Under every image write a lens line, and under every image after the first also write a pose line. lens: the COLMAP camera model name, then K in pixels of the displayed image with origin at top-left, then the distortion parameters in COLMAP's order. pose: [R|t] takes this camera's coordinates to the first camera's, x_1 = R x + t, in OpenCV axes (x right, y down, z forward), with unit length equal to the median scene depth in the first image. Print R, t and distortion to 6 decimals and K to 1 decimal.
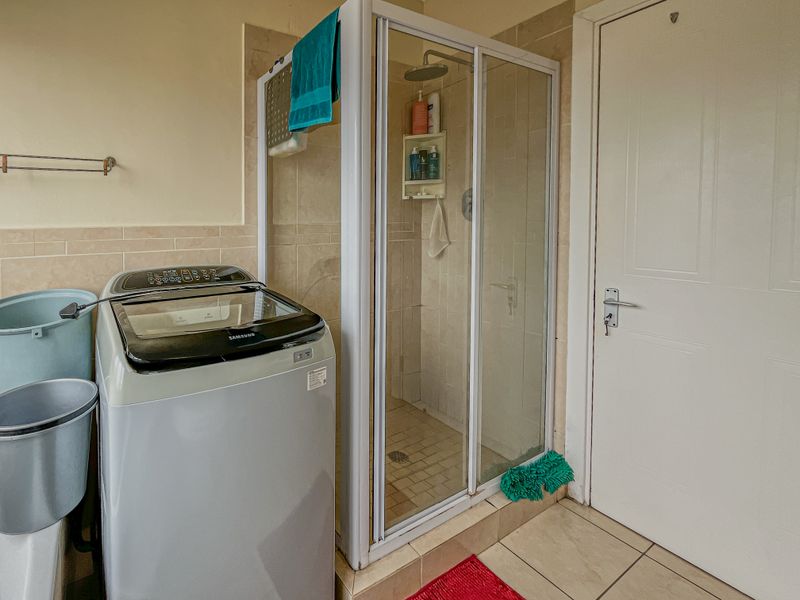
lens RADIAL K [[324.6, 0, 396.7], [0, 324.6, 287.5], [0, 0, 1]] dist [-0.000130, -0.000159]
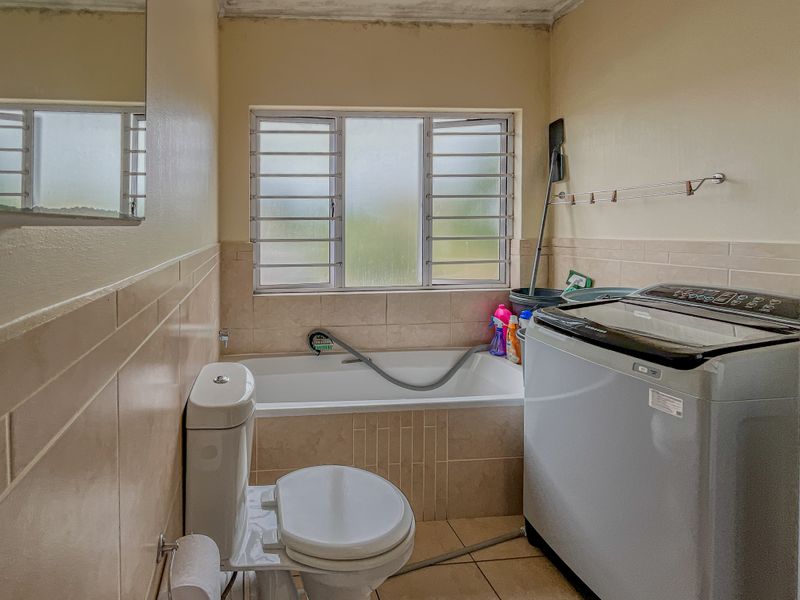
lens RADIAL K [[324.6, 0, 396.7], [0, 324.6, 287.5], [0, 0, 1]] dist [-0.000130, -0.000159]
pose [[0.045736, 0.191106, -0.980503, 0.223469], [-0.231113, 0.956925, 0.175731, -0.012630], [0.971851, 0.218570, 0.087933, 0.020969]]
